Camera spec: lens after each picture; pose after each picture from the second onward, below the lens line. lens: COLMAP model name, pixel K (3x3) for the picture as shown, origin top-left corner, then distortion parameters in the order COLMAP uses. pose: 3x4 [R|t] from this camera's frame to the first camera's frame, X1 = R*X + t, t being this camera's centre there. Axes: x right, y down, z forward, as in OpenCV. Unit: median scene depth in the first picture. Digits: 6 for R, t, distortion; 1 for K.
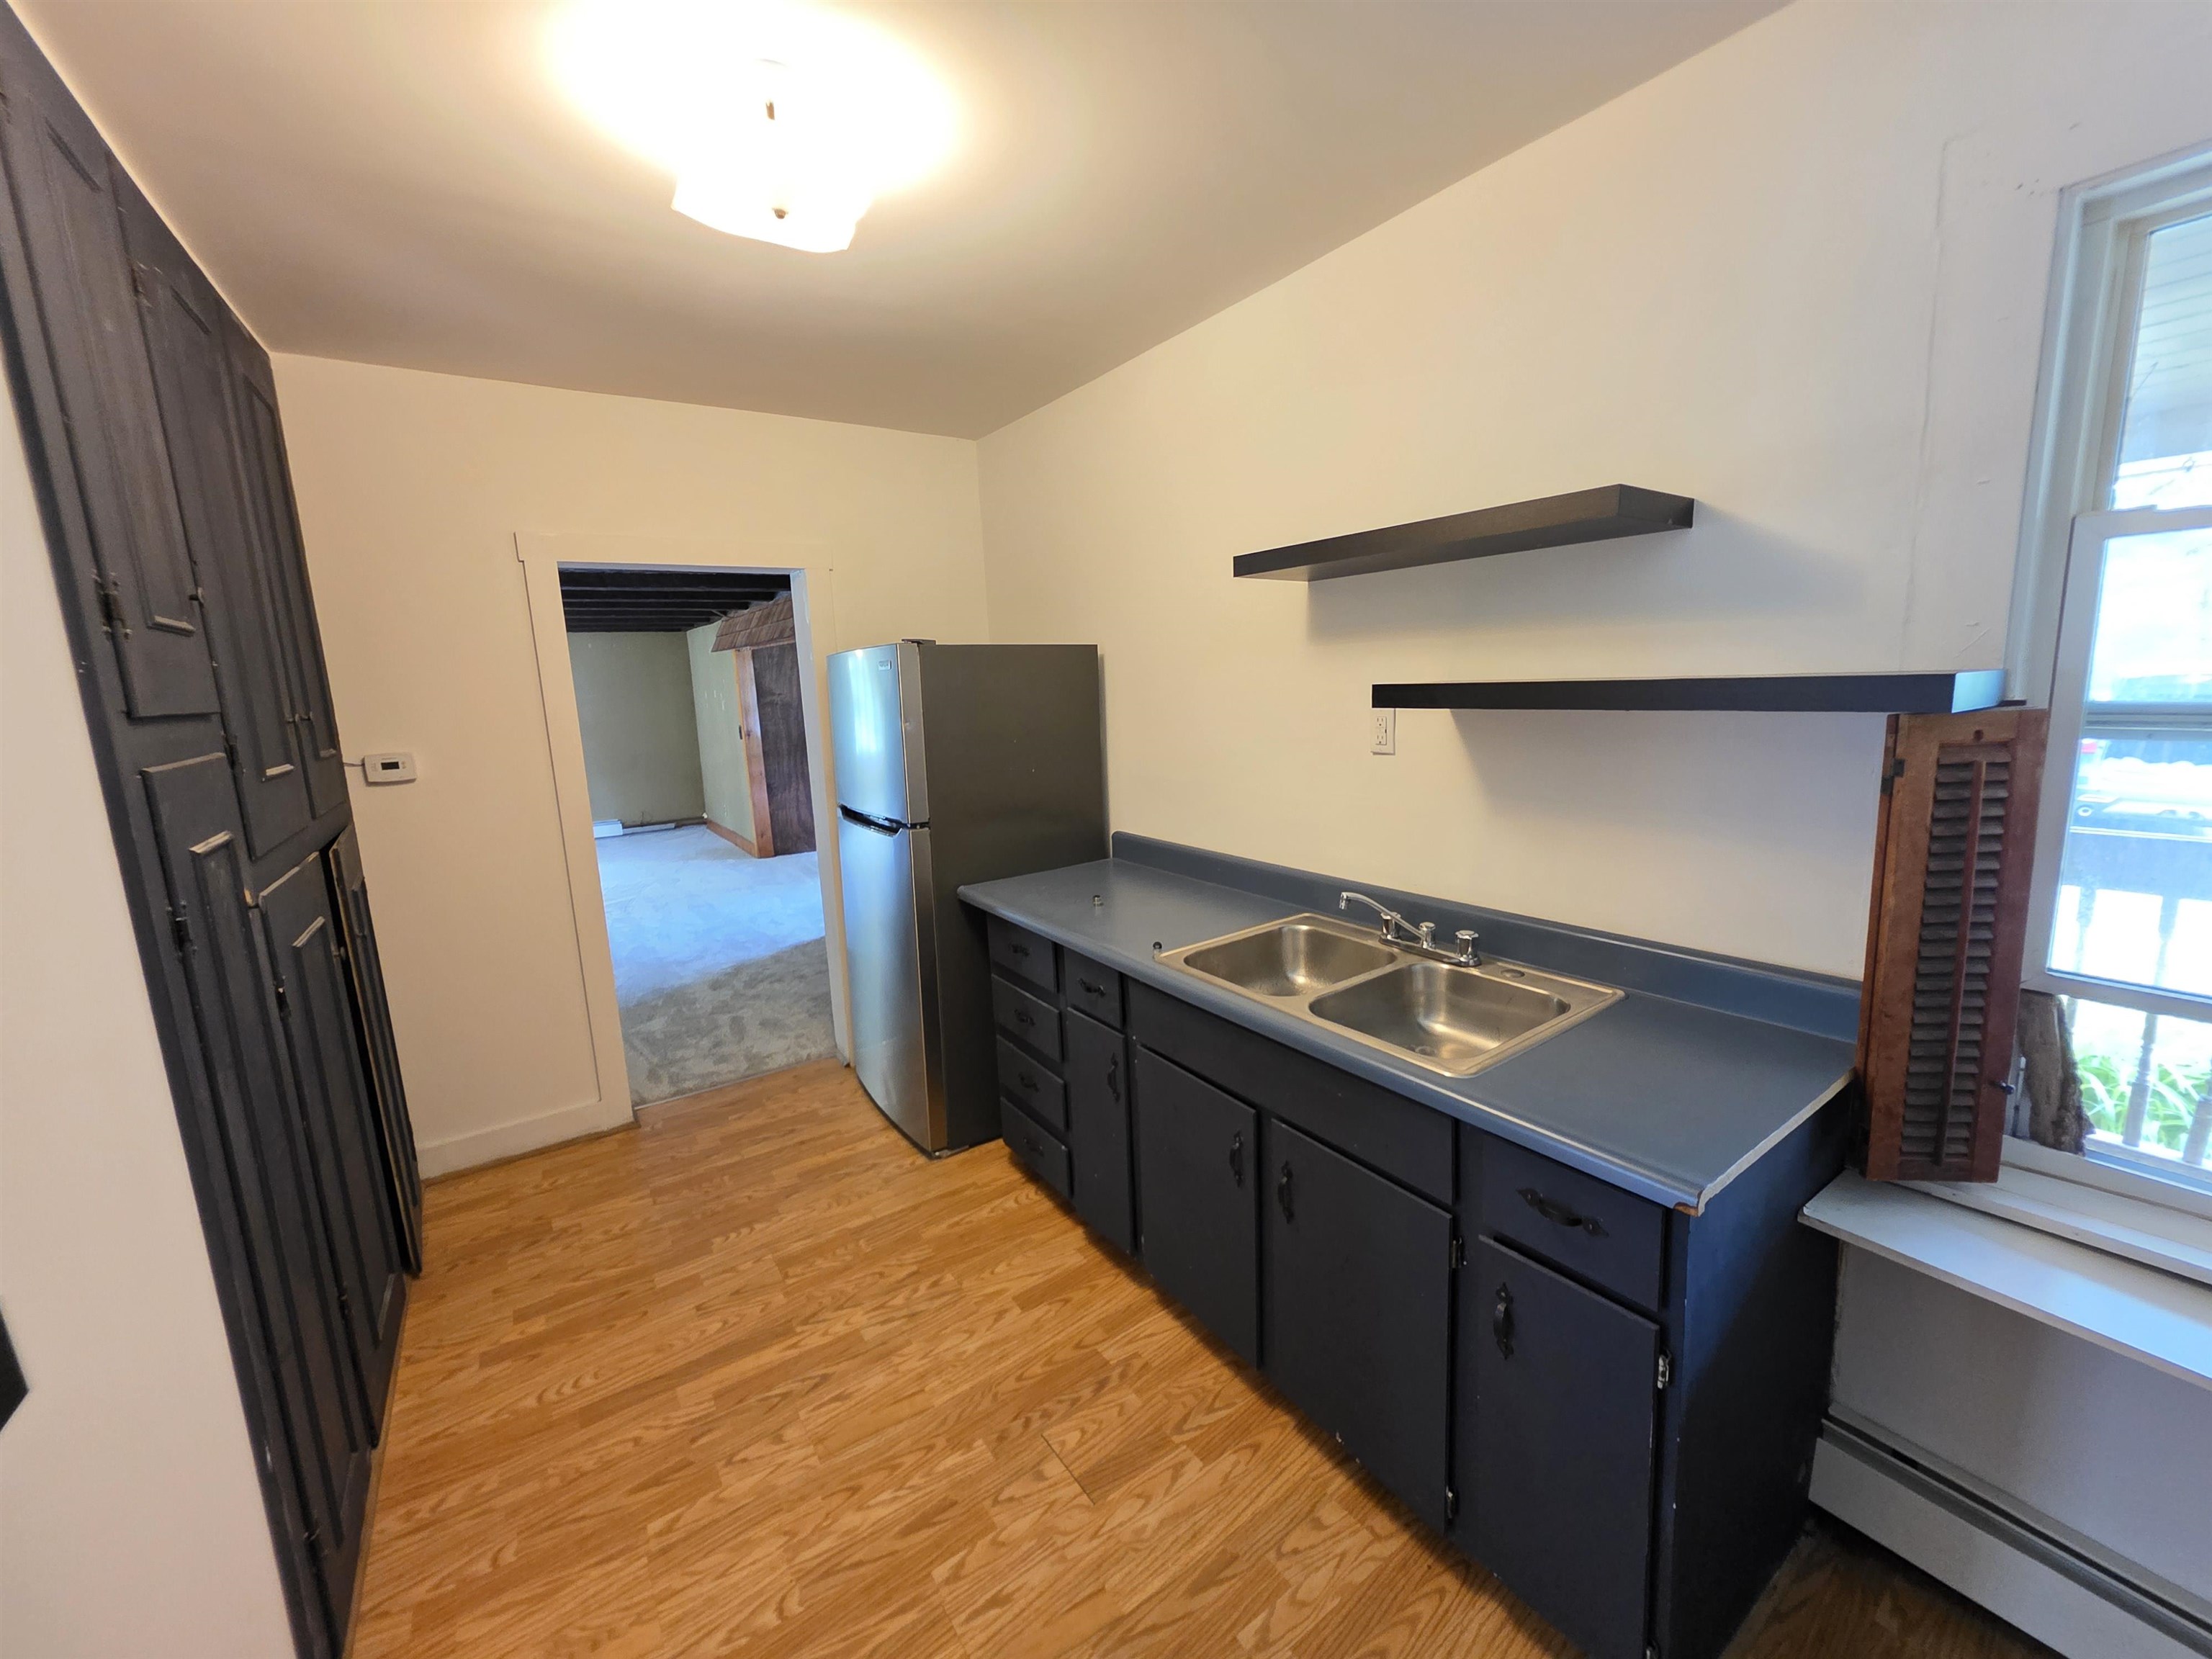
lens RADIAL K [[882.3, 0, 1101.5], [0, 882.3, 822.9], [0, 0, 1]] dist [0.003114, -0.000025]
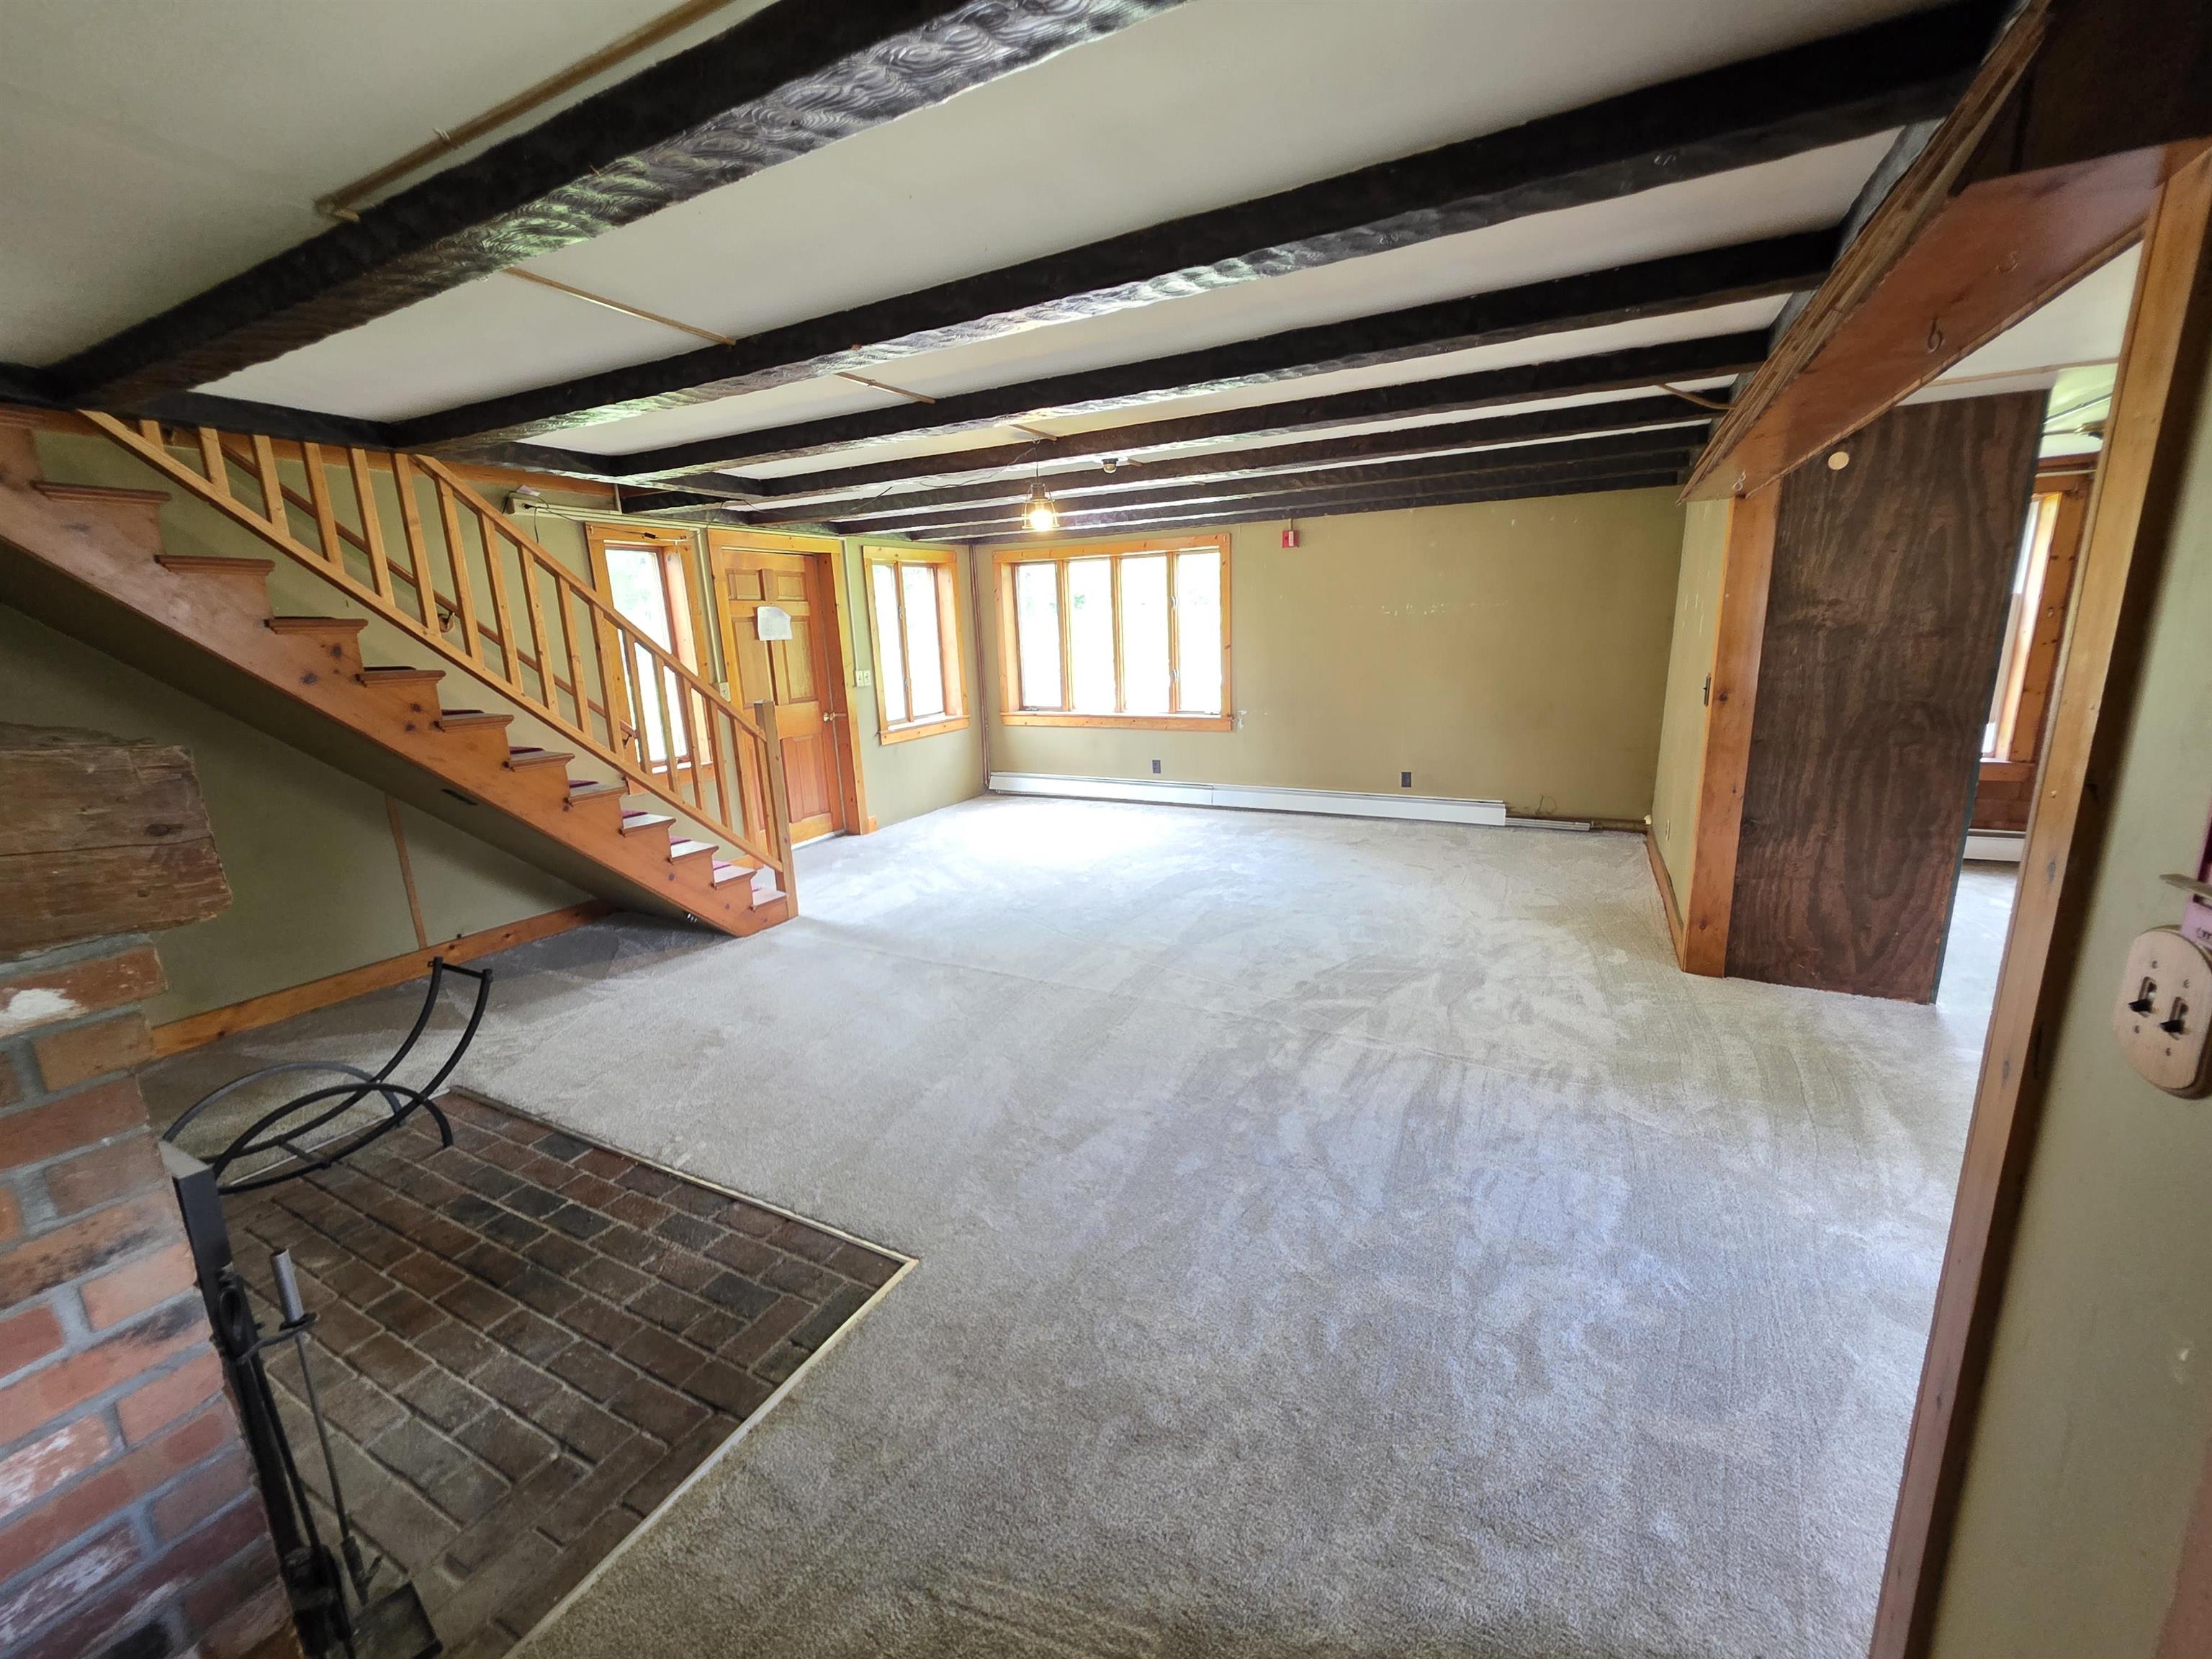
lens RADIAL K [[882.3, 0, 1102.2], [0, 882.3, 814.7], [0, 0, 1]] dist [0.003114, -0.000025]
pose [[0.464883, 0.210527, -0.859978, -0.363437], [-0.133761, 0.976870, 0.166835, -0.175220], [0.875210, 0.037473, 0.482290, 1.225938]]
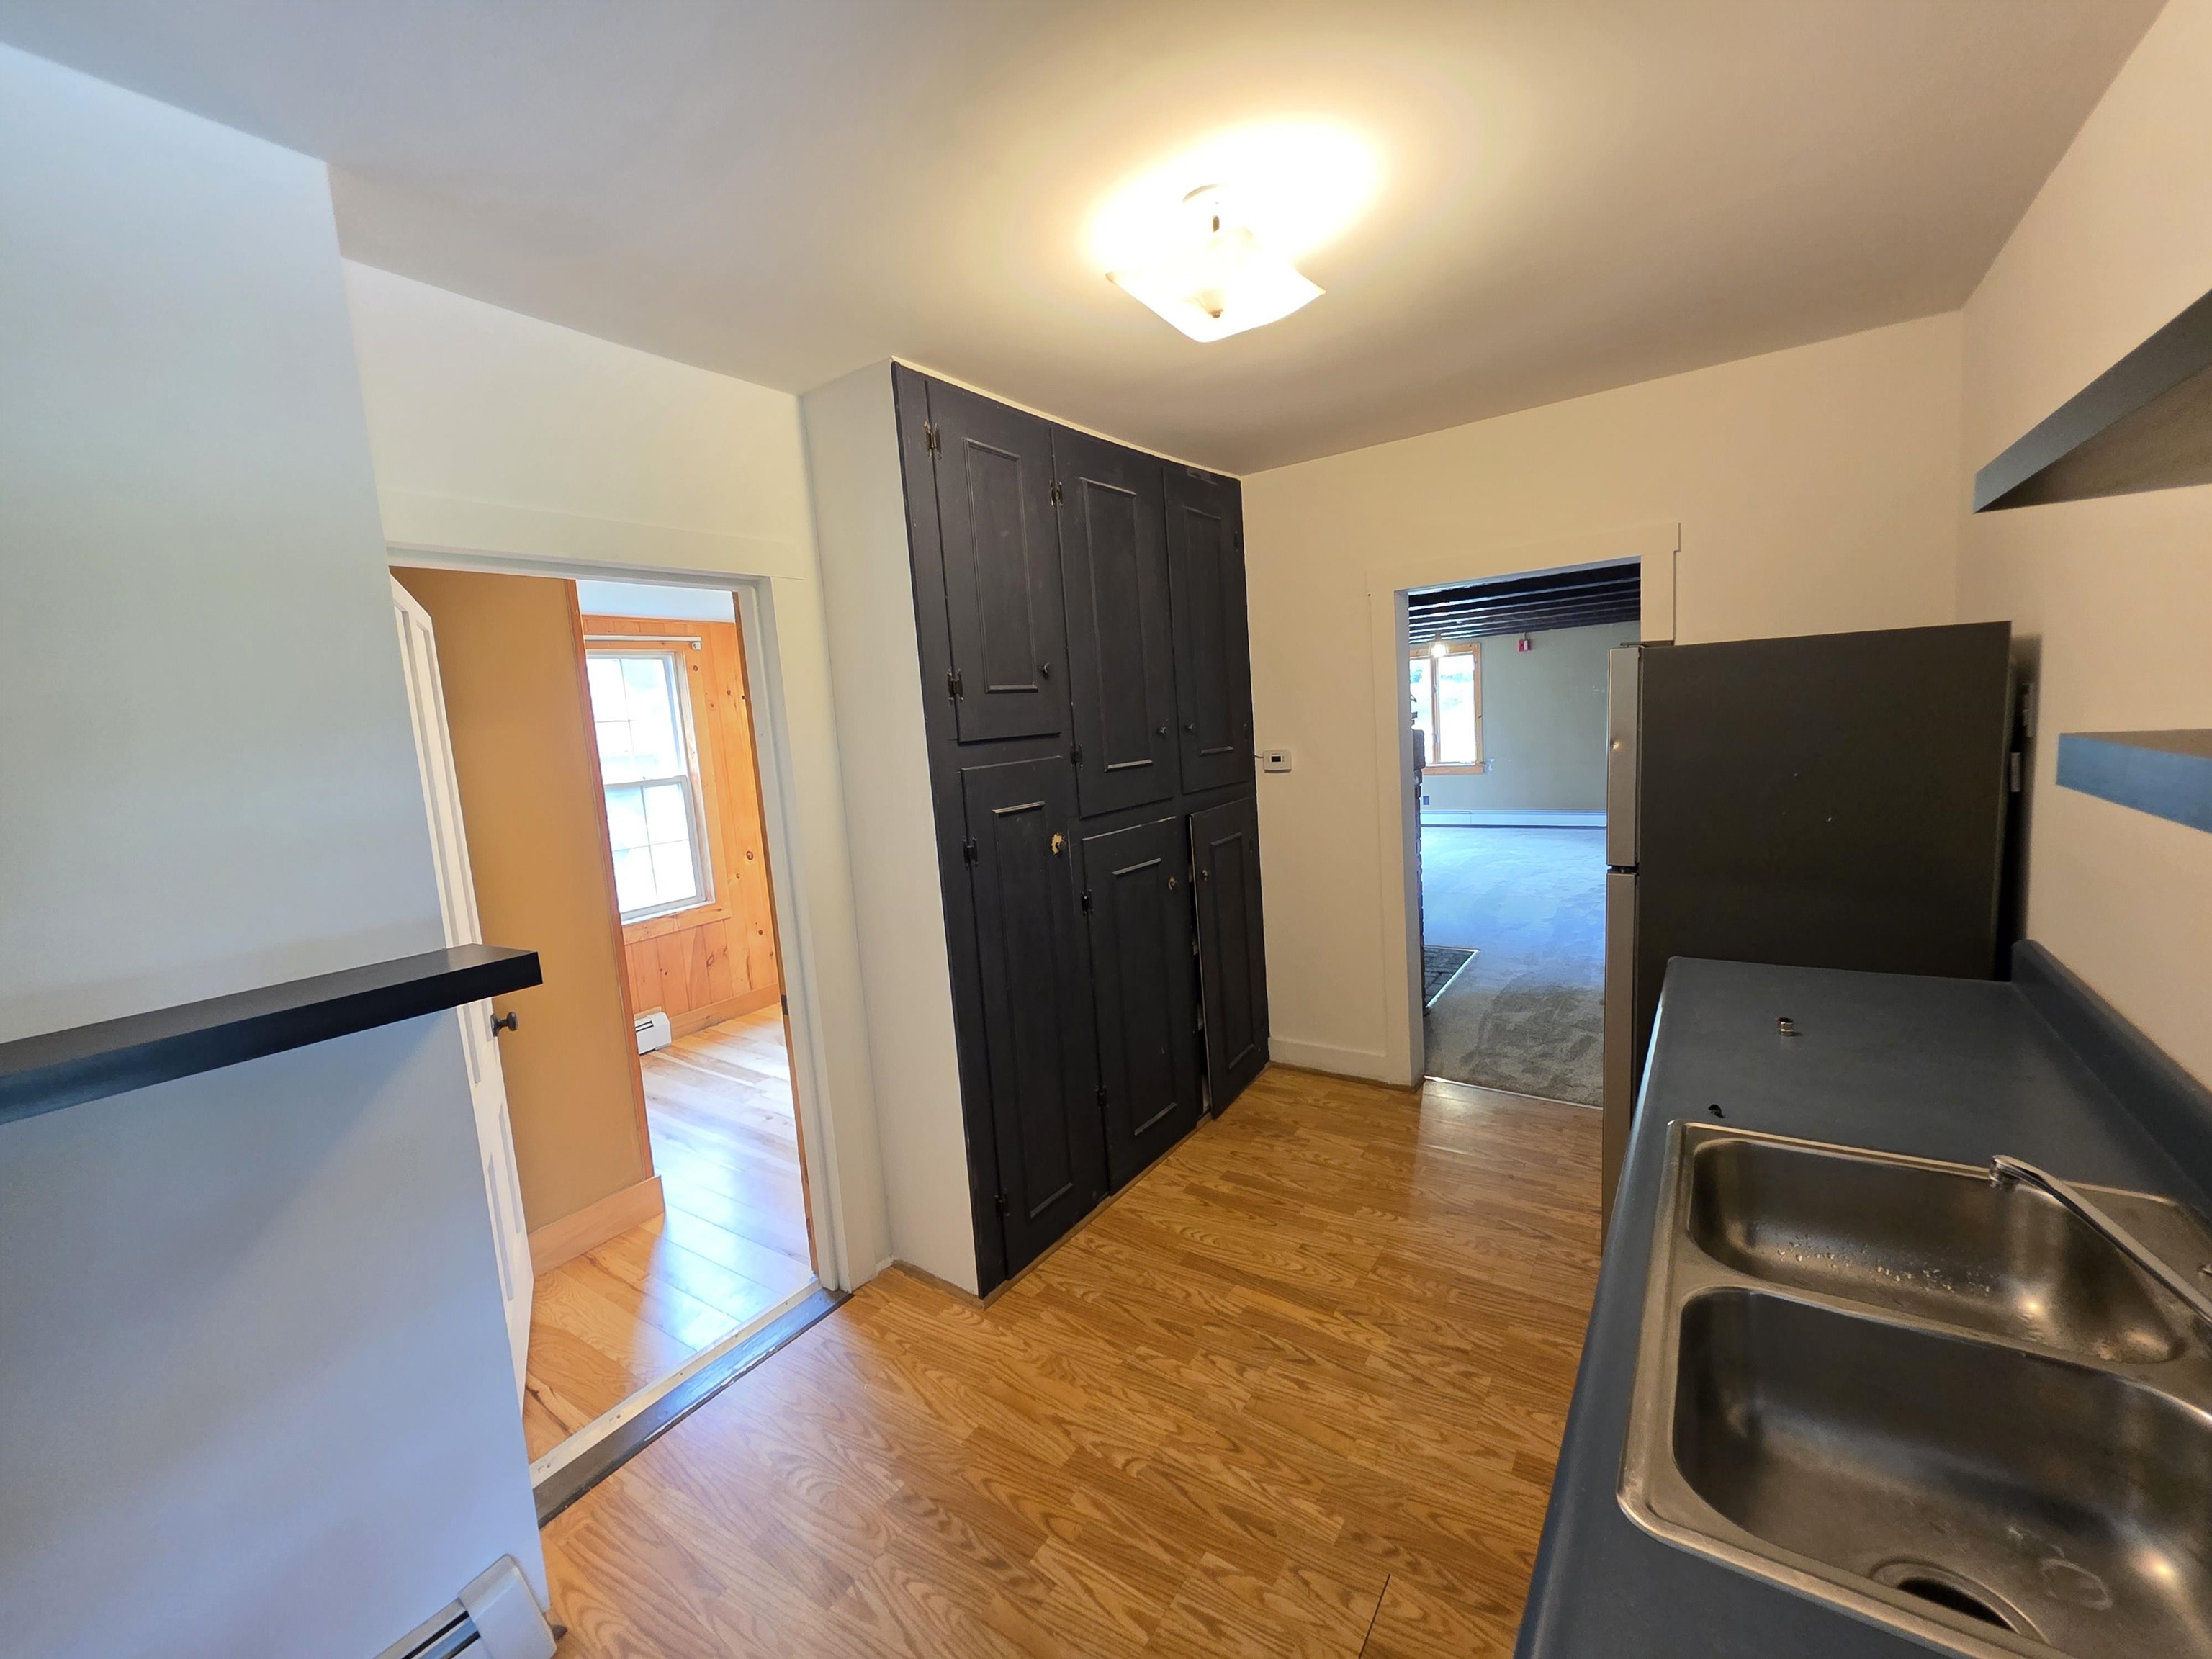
lens RADIAL K [[882.3, 0, 1117.2], [0, 882.3, 823.8], [0, 0, 1]] dist [0.003114, -0.000025]
pose [[0.366984, 0.126787, -0.921546, 0.501301], [-0.100844, 0.990252, 0.096081, -0.094777], [0.924745, 0.057673, 0.376193, 0.344304]]
